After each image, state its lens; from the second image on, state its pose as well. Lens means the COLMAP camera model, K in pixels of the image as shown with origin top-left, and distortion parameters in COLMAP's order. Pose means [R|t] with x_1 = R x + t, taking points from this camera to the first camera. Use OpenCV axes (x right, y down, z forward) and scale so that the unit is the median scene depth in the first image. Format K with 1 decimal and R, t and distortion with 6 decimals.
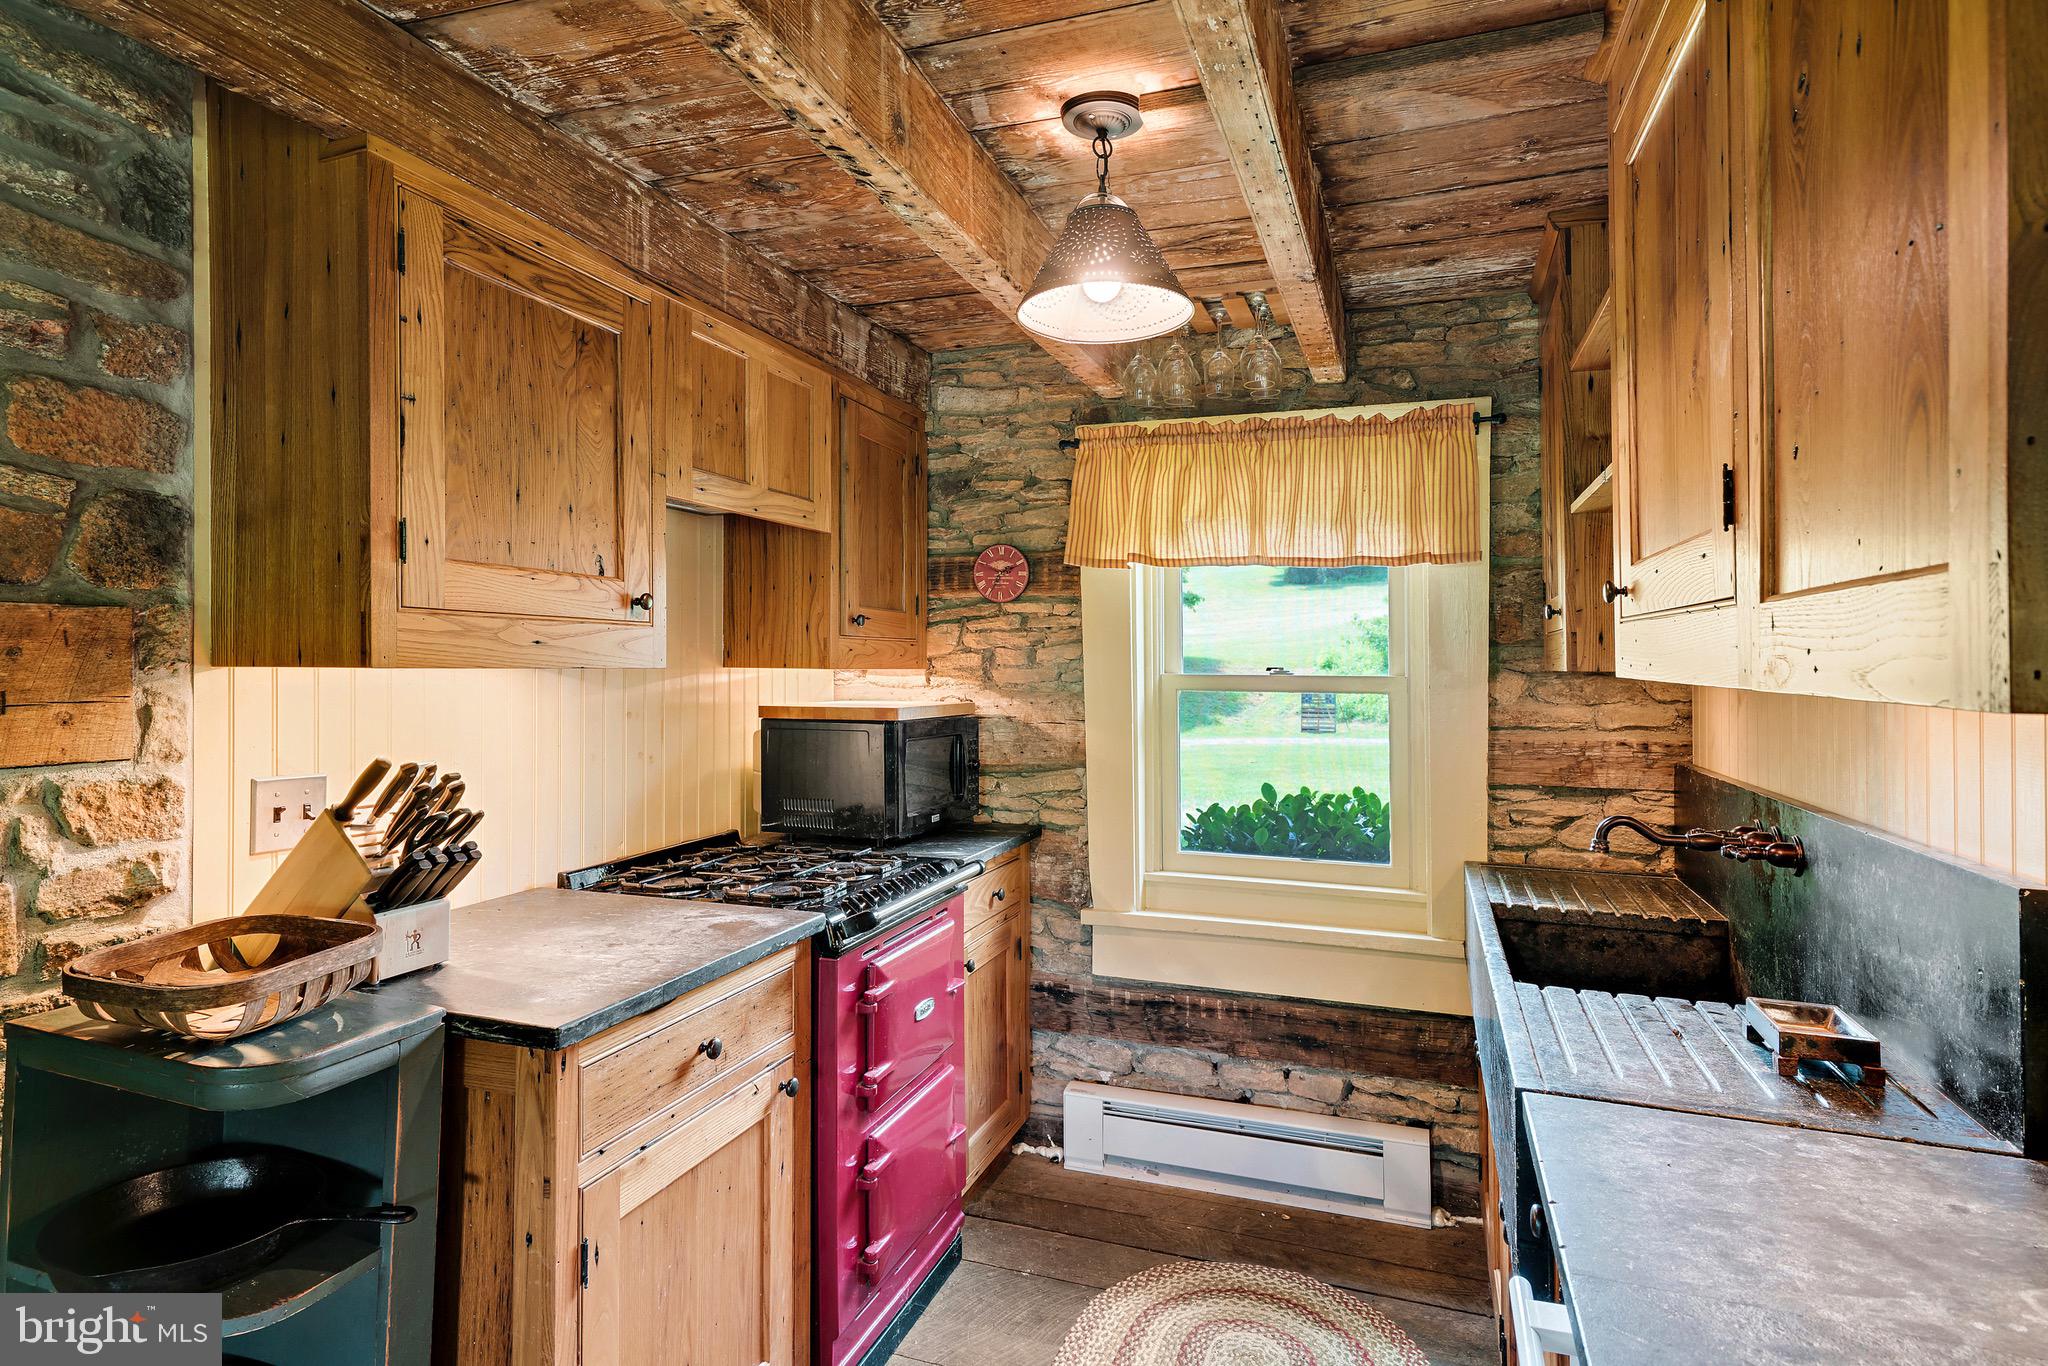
lens RADIAL K [[1097.5, 0, 1032.0], [0, 1097.5, 657.0], [0, 0, 1]] dist [0.037624, -0.000369]
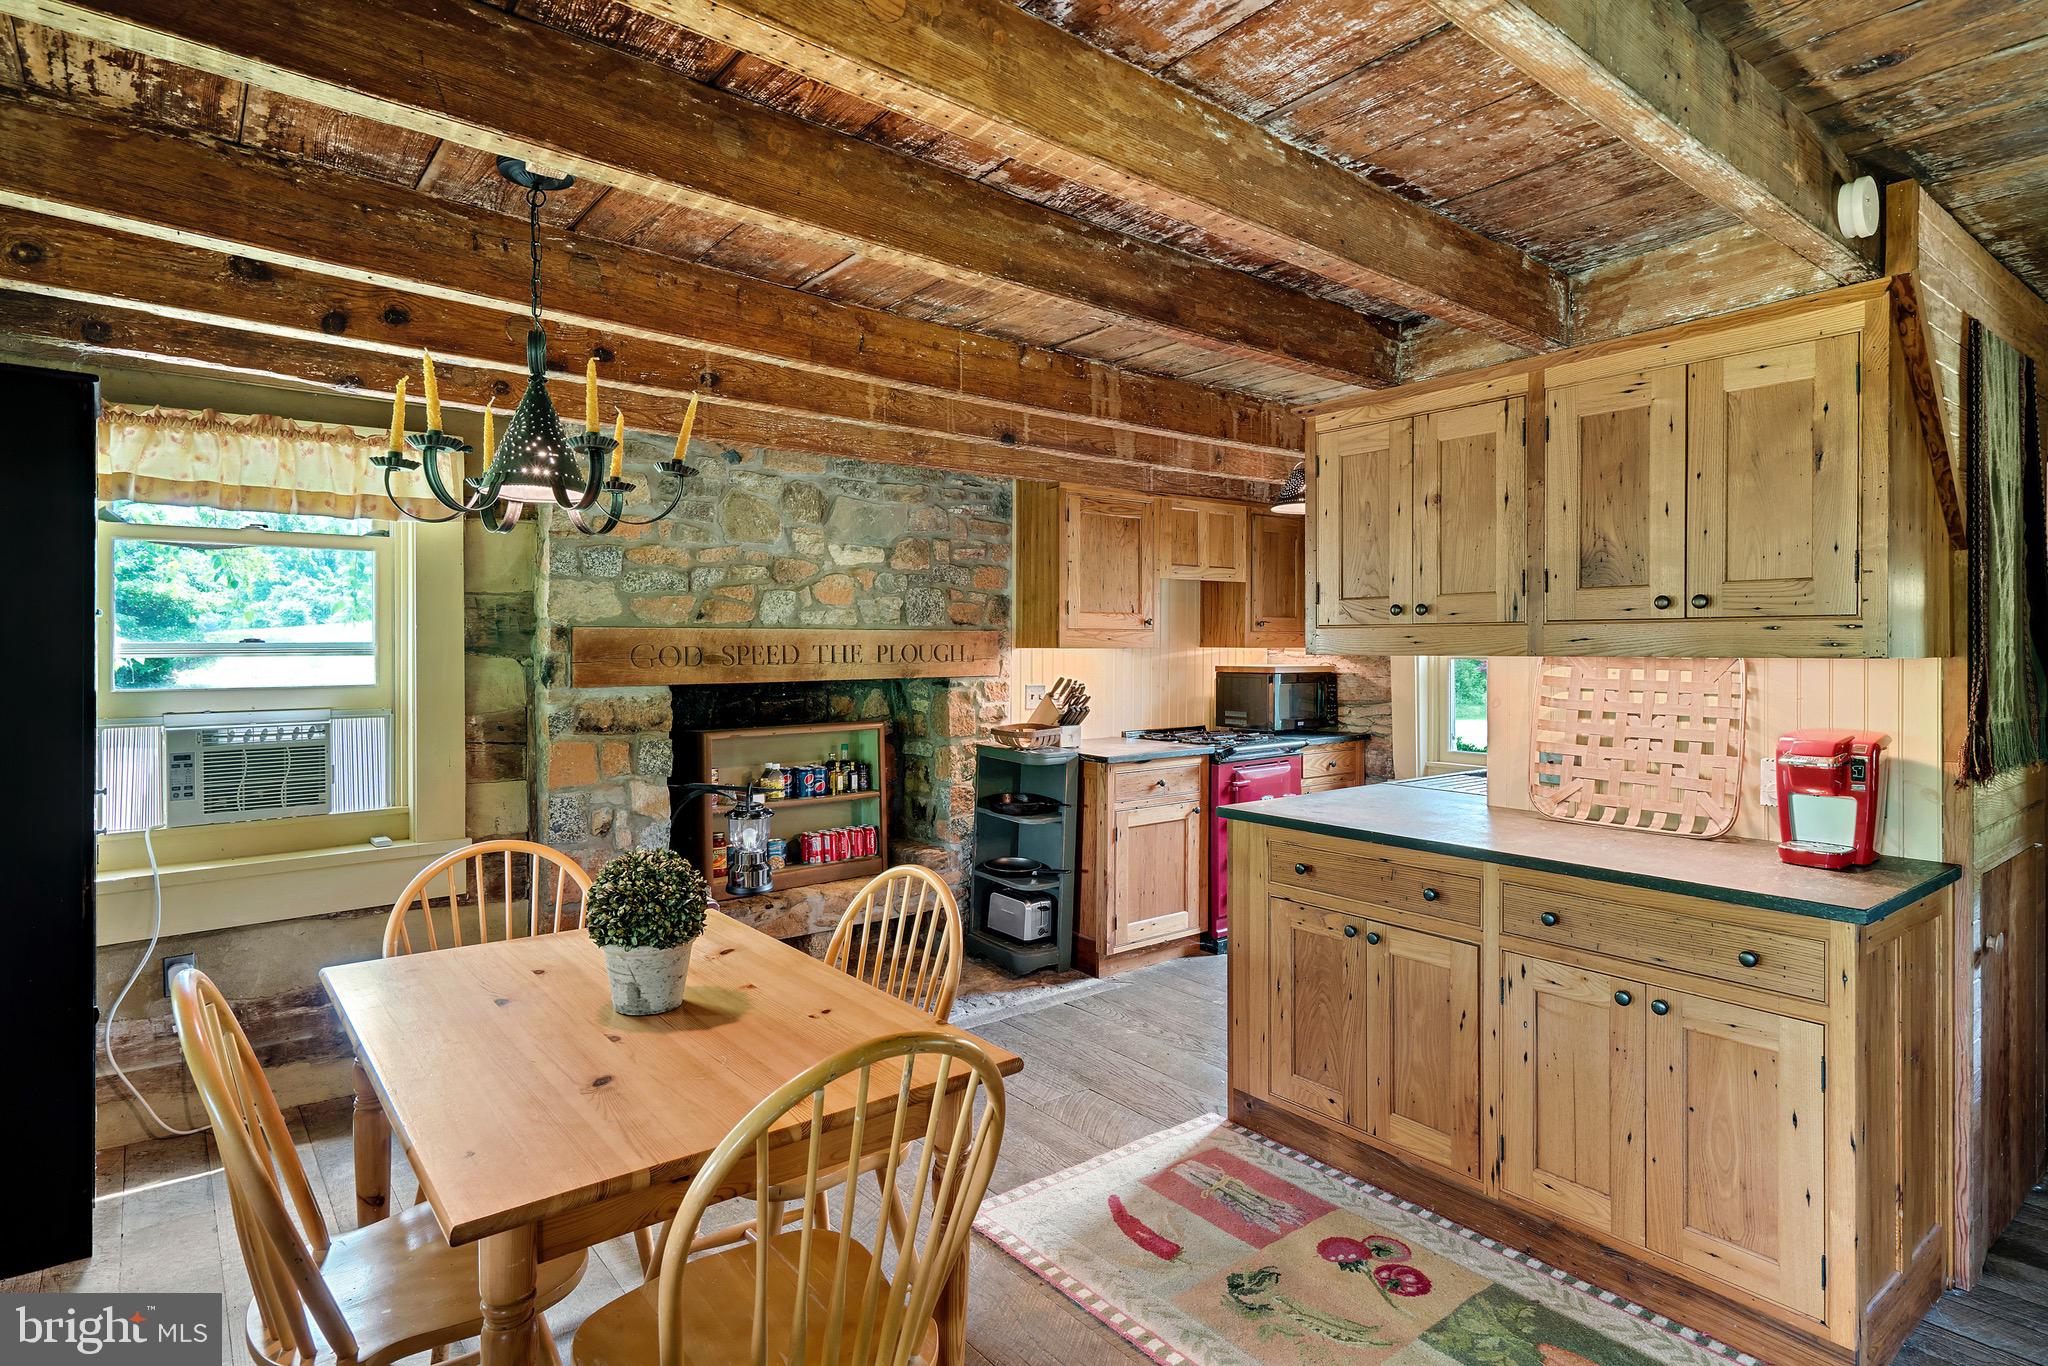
lens RADIAL K [[1089.6, 0, 1031.8], [0, 1089.6, 638.0], [0, 0, 1]] dist [0.000648, -0.000847]
pose [[0.849100, -0.008155, -0.528169, 0.536925], [0.008908, 0.999960, -0.001119, -0.009035], [0.528157, -0.003755, 0.849139, -0.916646]]
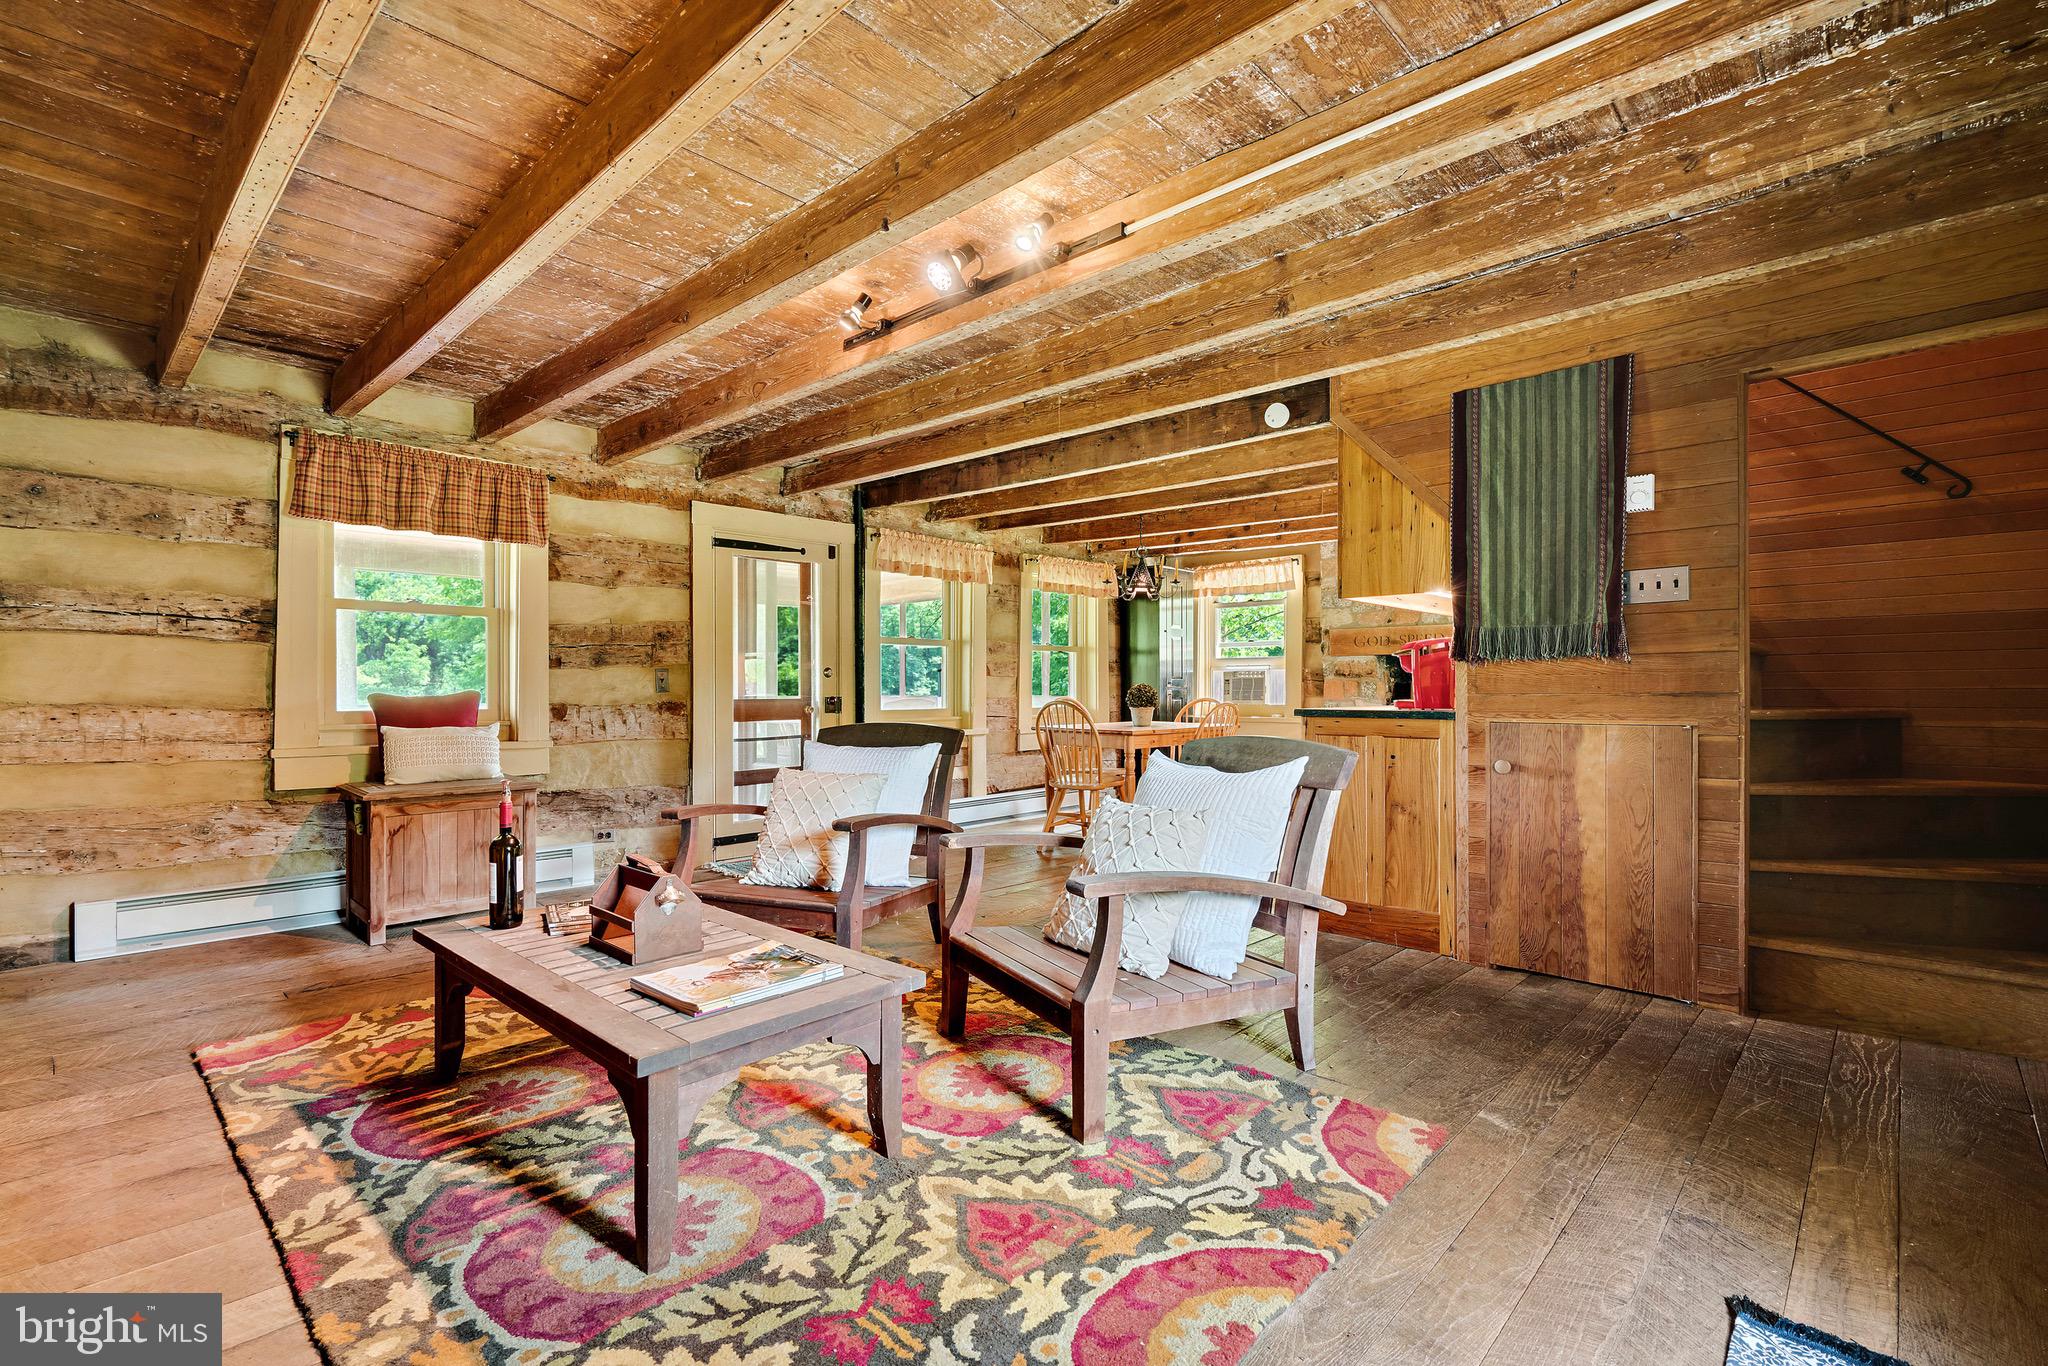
lens RADIAL K [[924.5, 0, 1025.7], [0, 924.5, 693.4], [0, 0, 1]] dist [0.000094, 0.000521]
pose [[-0.406639, -0.000562, -0.913589, 2.049183], [0.005716, 0.999979, -0.003160, 0.151001], [0.913571, -0.006507, -0.406627, 0.174088]]
